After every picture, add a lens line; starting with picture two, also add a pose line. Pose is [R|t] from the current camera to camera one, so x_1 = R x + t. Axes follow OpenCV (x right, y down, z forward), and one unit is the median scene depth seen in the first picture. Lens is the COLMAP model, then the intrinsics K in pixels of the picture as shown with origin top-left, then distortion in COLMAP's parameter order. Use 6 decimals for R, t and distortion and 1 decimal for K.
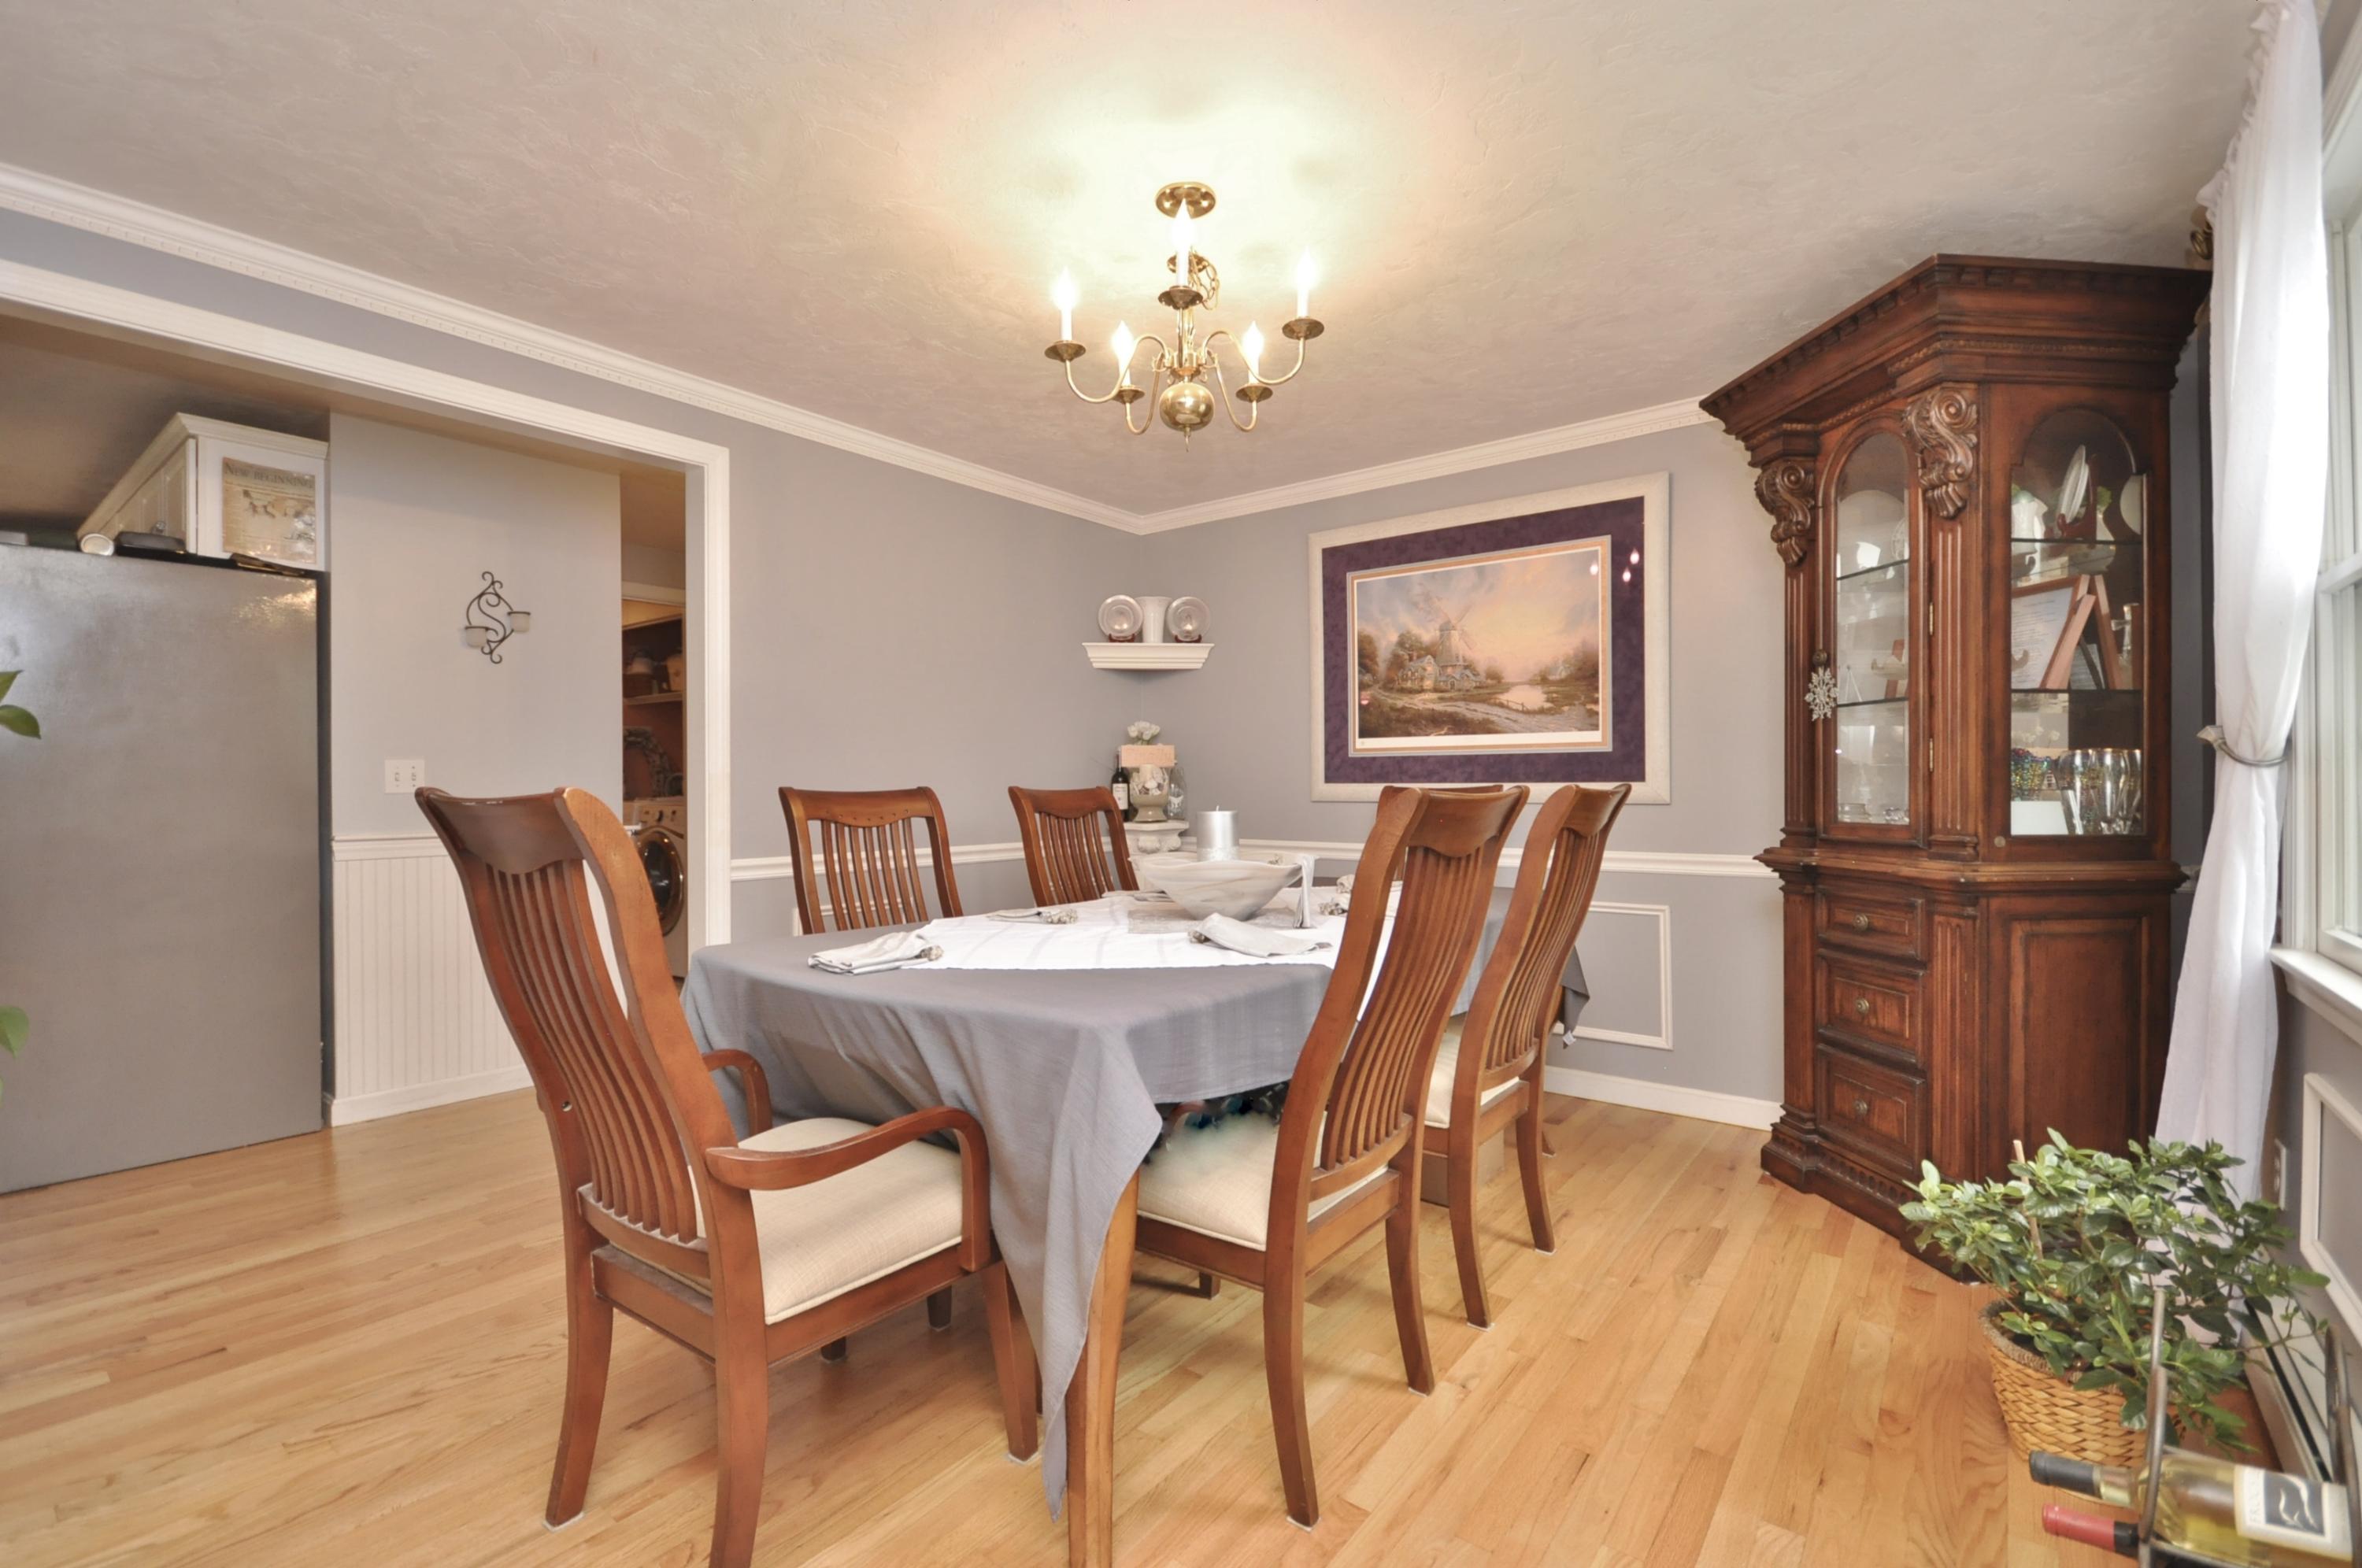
lens RADIAL K [[1043.1, 0, 1192.1], [0, 1043.1, 788.5], [0, 0, 1]] dist [-0.001310, -0.002171]
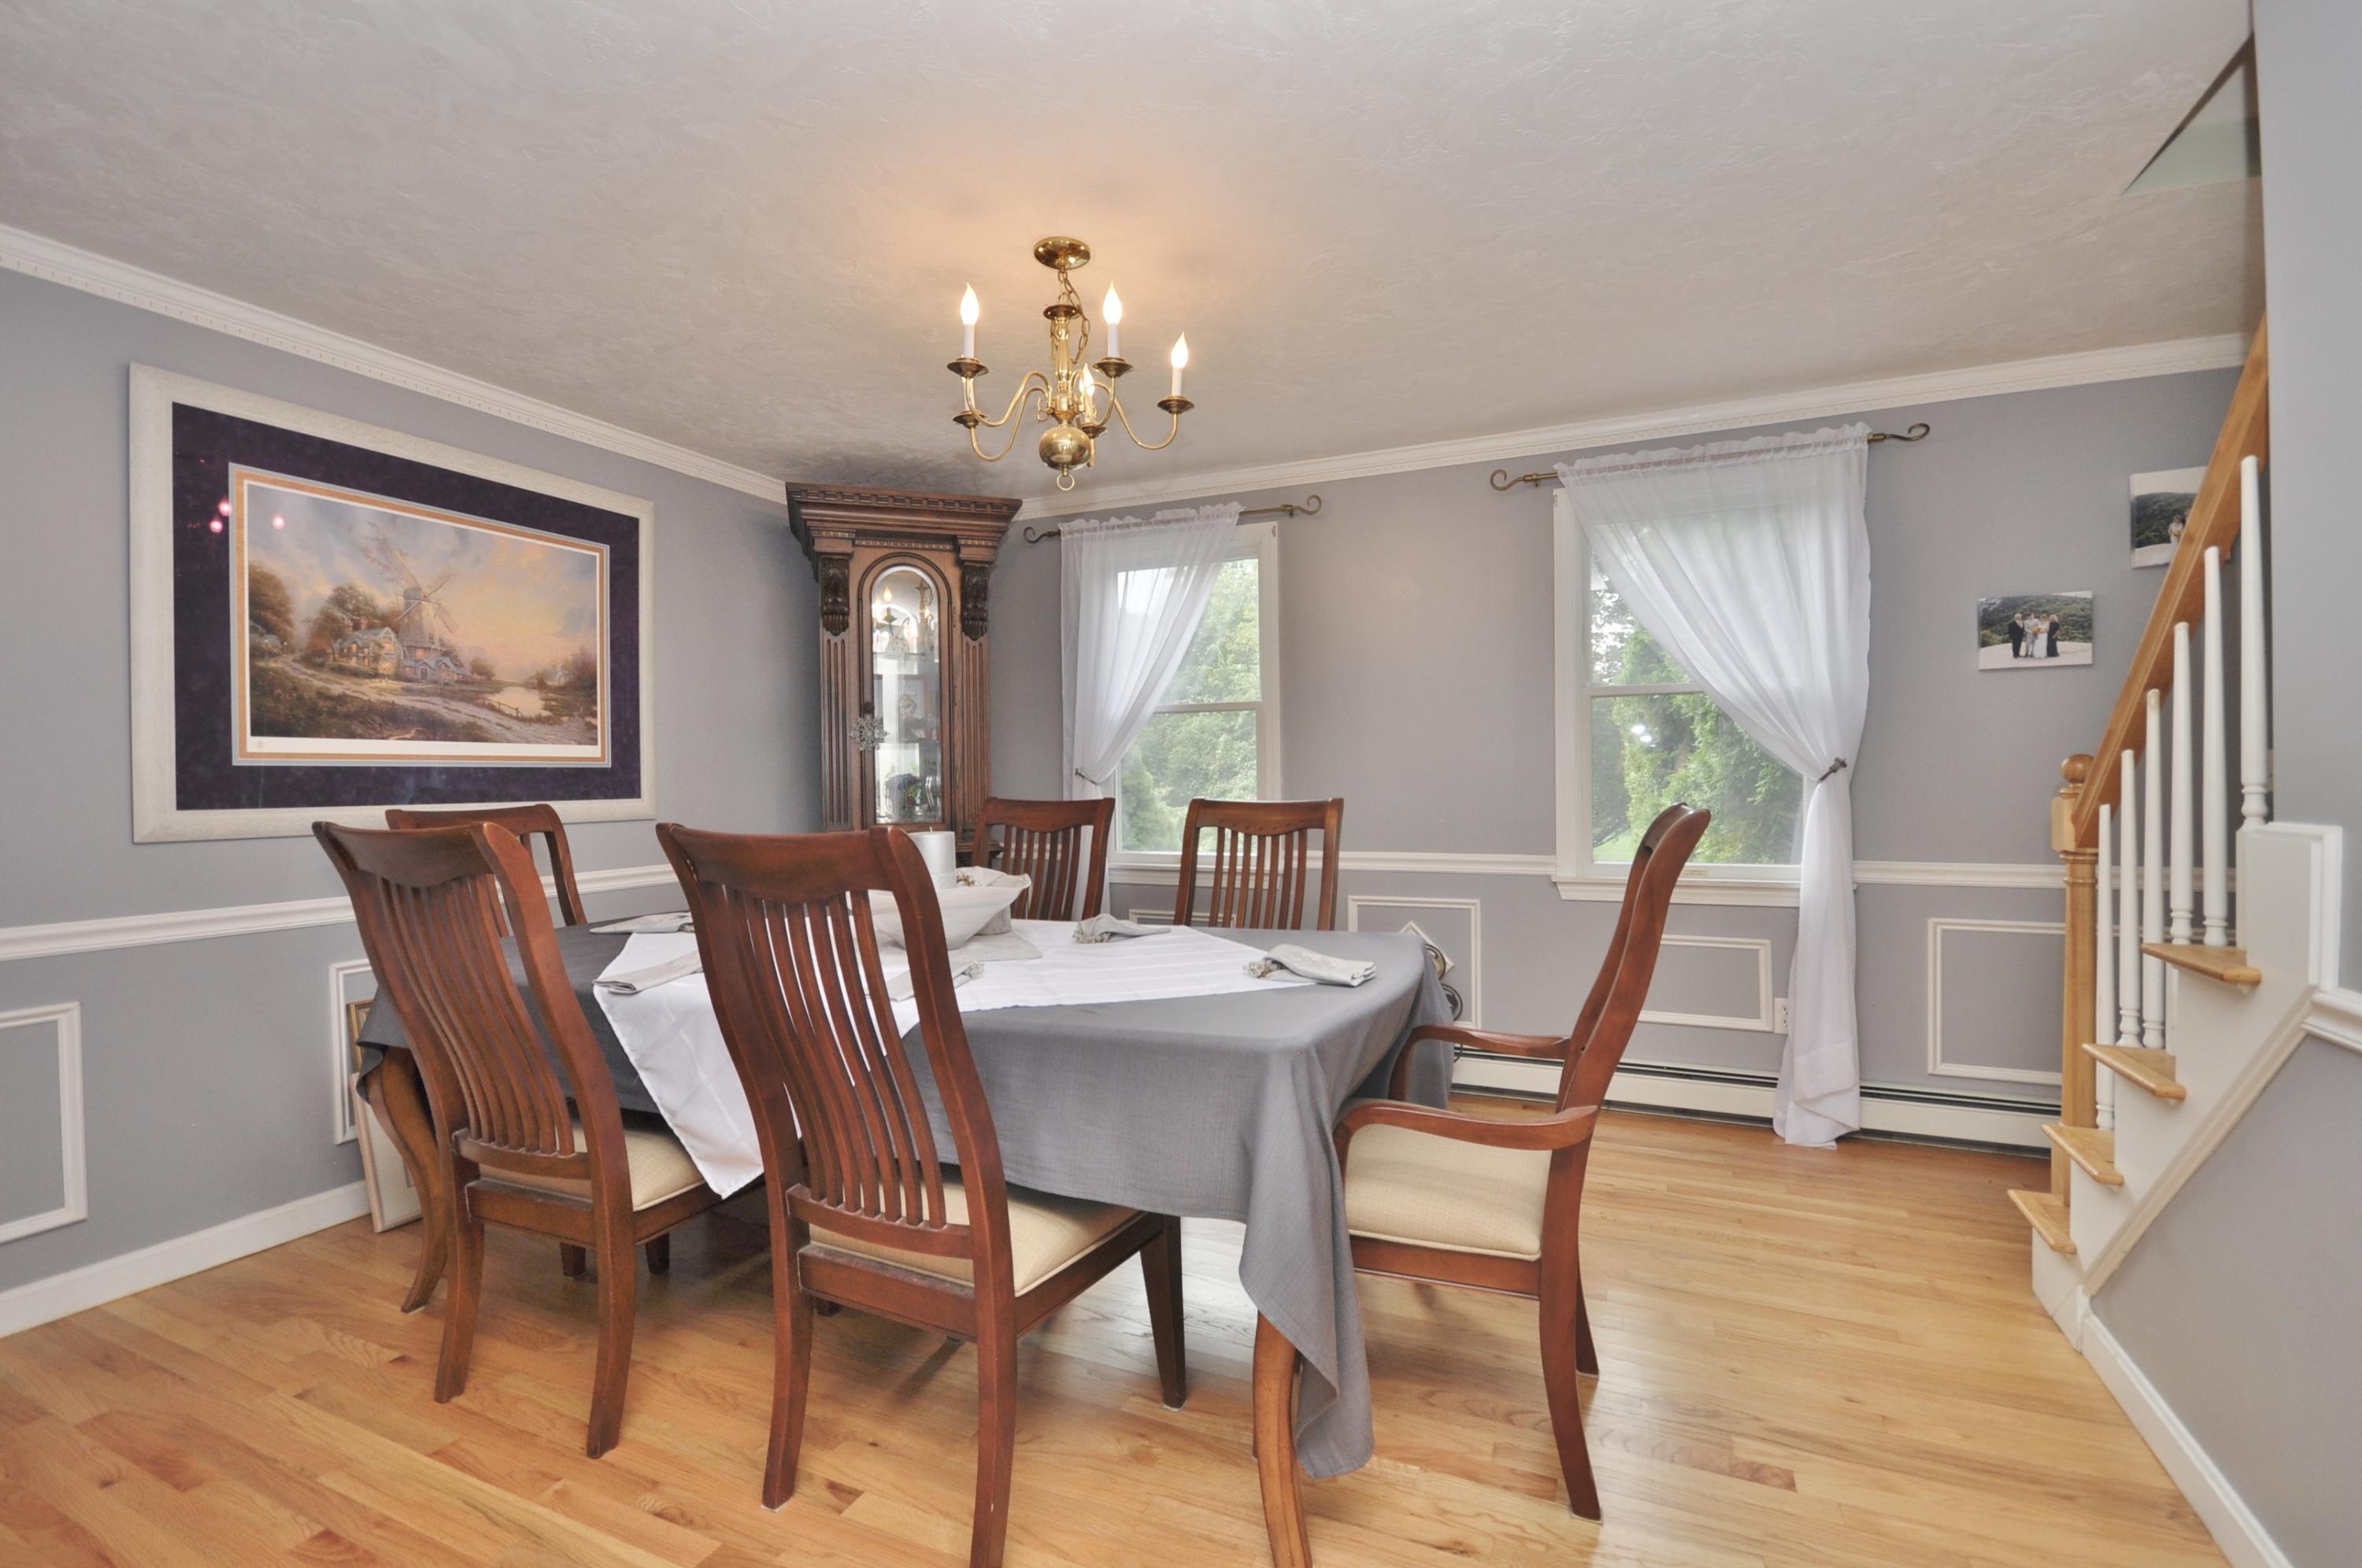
lens RADIAL K [[1043.1, 0, 1184.9], [0, 1043.1, 781.5], [0, 0, 1]] dist [-0.001310, -0.002171]
pose [[-0.244561, 0.001684, 0.969633, -0.605119], [0.016924, 0.999854, 0.002532, -0.014114], [-0.969486, 0.017029, -0.244553, 0.646510]]
